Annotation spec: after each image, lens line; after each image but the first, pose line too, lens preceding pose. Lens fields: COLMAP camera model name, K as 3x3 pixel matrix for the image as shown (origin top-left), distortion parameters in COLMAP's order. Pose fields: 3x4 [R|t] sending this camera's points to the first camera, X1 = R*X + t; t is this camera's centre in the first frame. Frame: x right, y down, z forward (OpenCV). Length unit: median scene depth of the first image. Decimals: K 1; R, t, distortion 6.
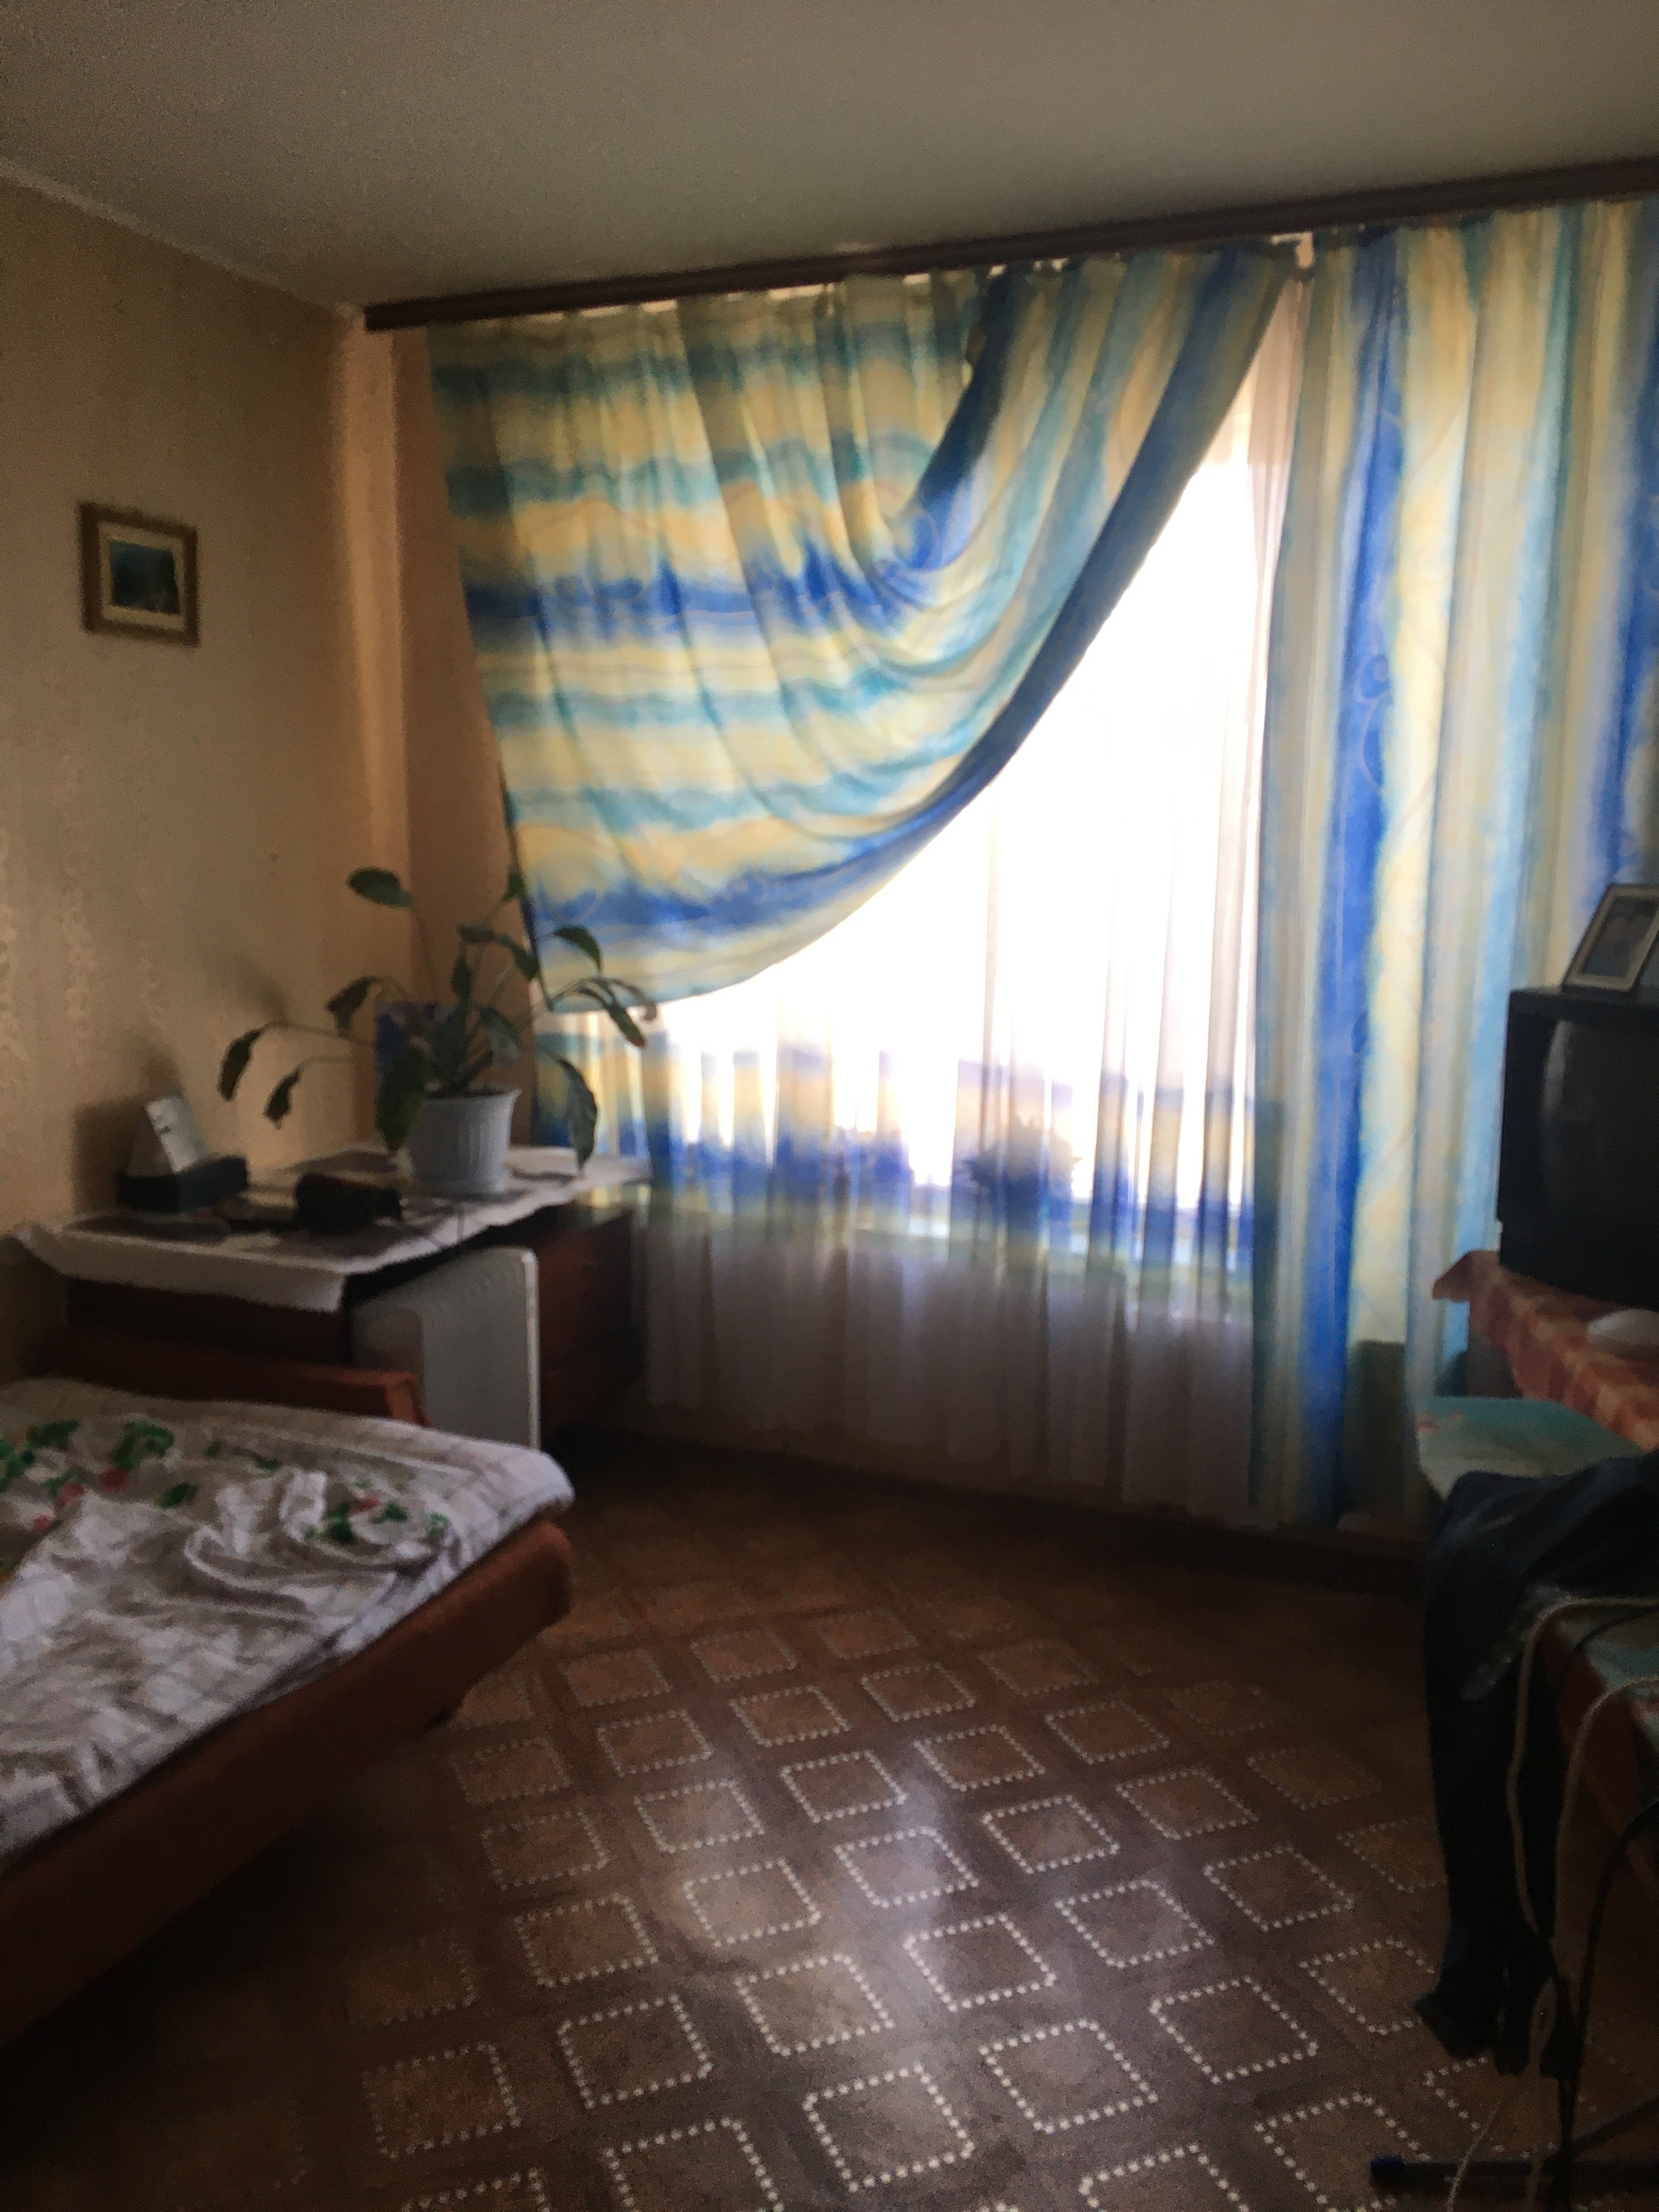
lens RADIAL K [[1874.4, 0, 827.4], [0, 1874.4, 1106.2], [0, 0, 1]] dist [0.048743, -0.089859]
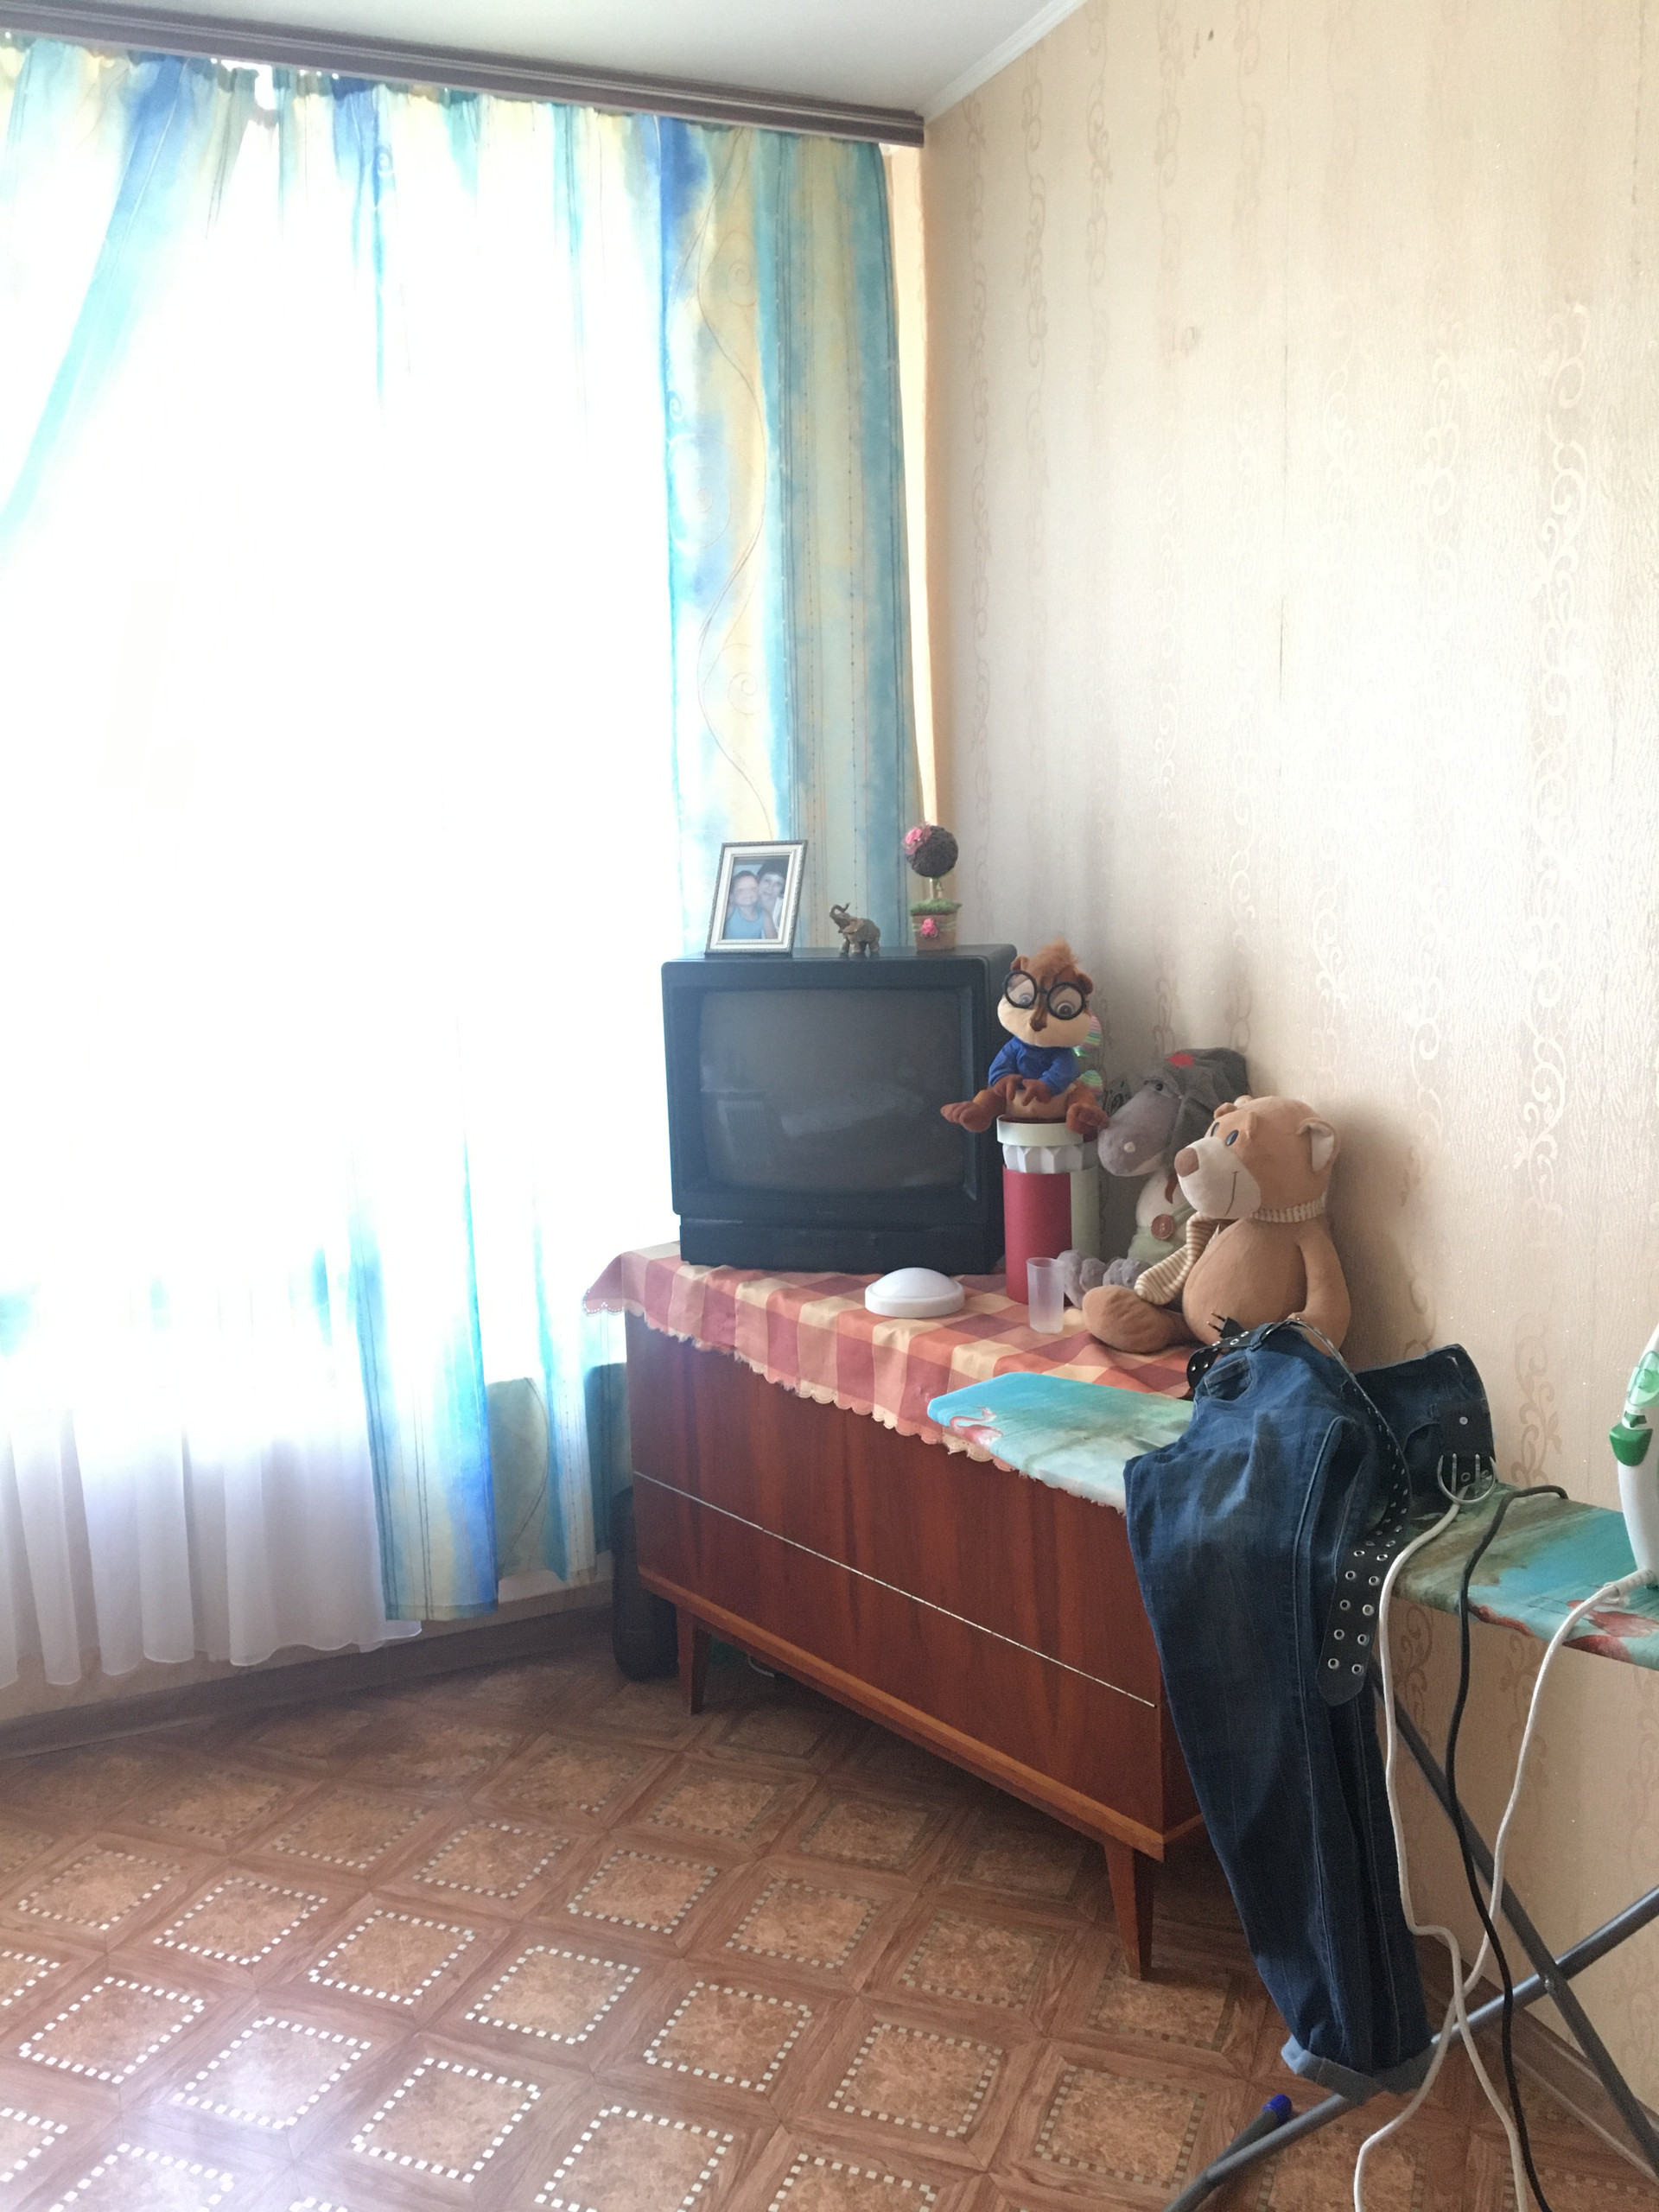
lens RADIAL K [[1874.4, 0, 829.0], [0, 1874.4, 1106.0], [0, 0, 1]] dist [0.048743, -0.089859]
pose [[0.664447, -0.132333, 0.735525, -0.245736], [0.143952, 0.988430, 0.047794, -0.022725], [-0.733340, 0.074124, 0.675809, 0.308928]]
